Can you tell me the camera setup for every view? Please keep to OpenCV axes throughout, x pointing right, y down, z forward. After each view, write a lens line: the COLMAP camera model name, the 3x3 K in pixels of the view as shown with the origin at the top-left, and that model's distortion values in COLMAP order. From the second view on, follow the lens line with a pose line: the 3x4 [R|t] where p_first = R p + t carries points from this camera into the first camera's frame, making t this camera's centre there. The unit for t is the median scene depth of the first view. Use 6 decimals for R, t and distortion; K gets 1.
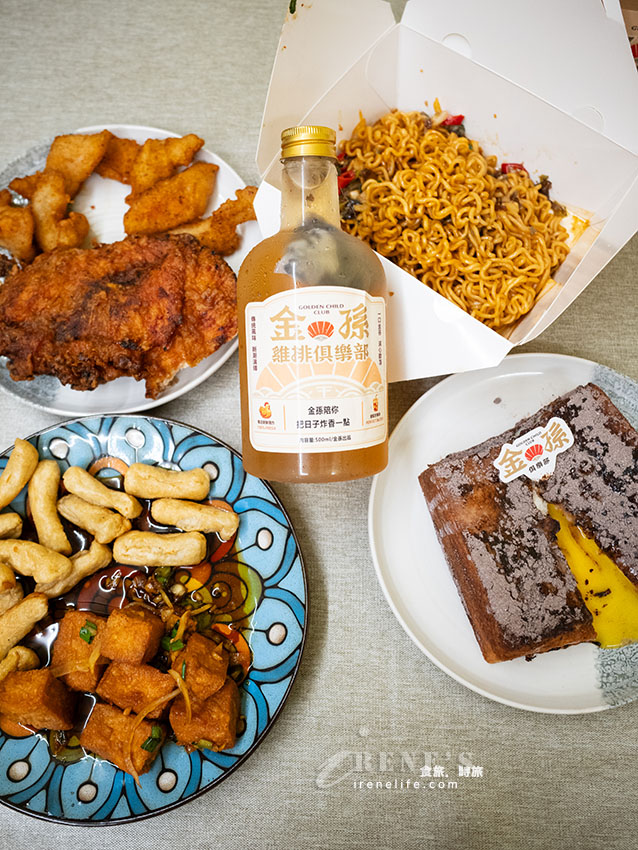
lens RADIAL K [[855.8, 0, 319.0], [0, 855.8, 425.0], [0, 0, 1]] dist [-0.012291, 0.001140]
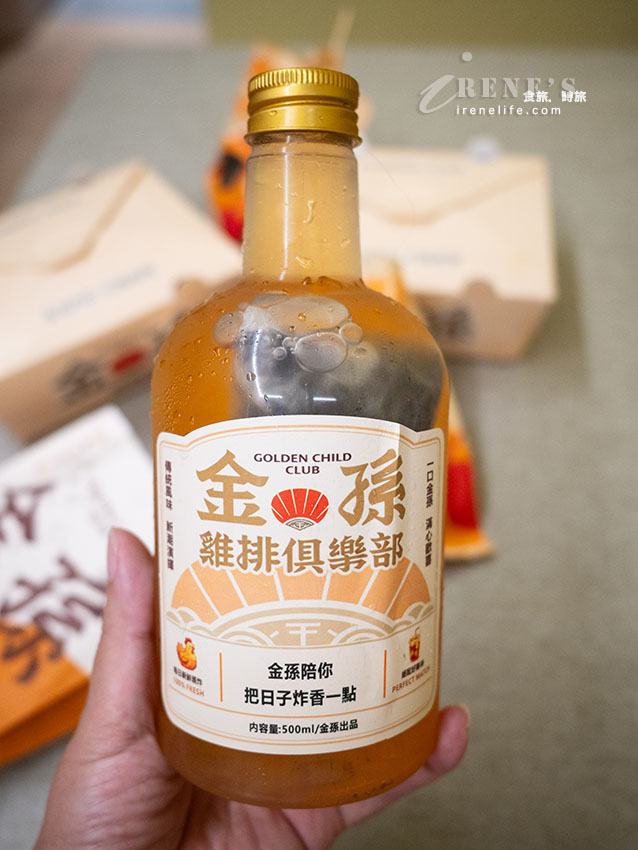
lens RADIAL K [[855.8, 0, 319.0], [0, 855.8, 425.0], [0, 0, 1]] dist [-0.012291, 0.001140]
pose [[0.995251, 0.043860, -0.086903, 0.050435], [-0.041913, 0.998831, 0.024102, -0.165205], [0.087859, -0.020345, 0.995925, 0.531329]]
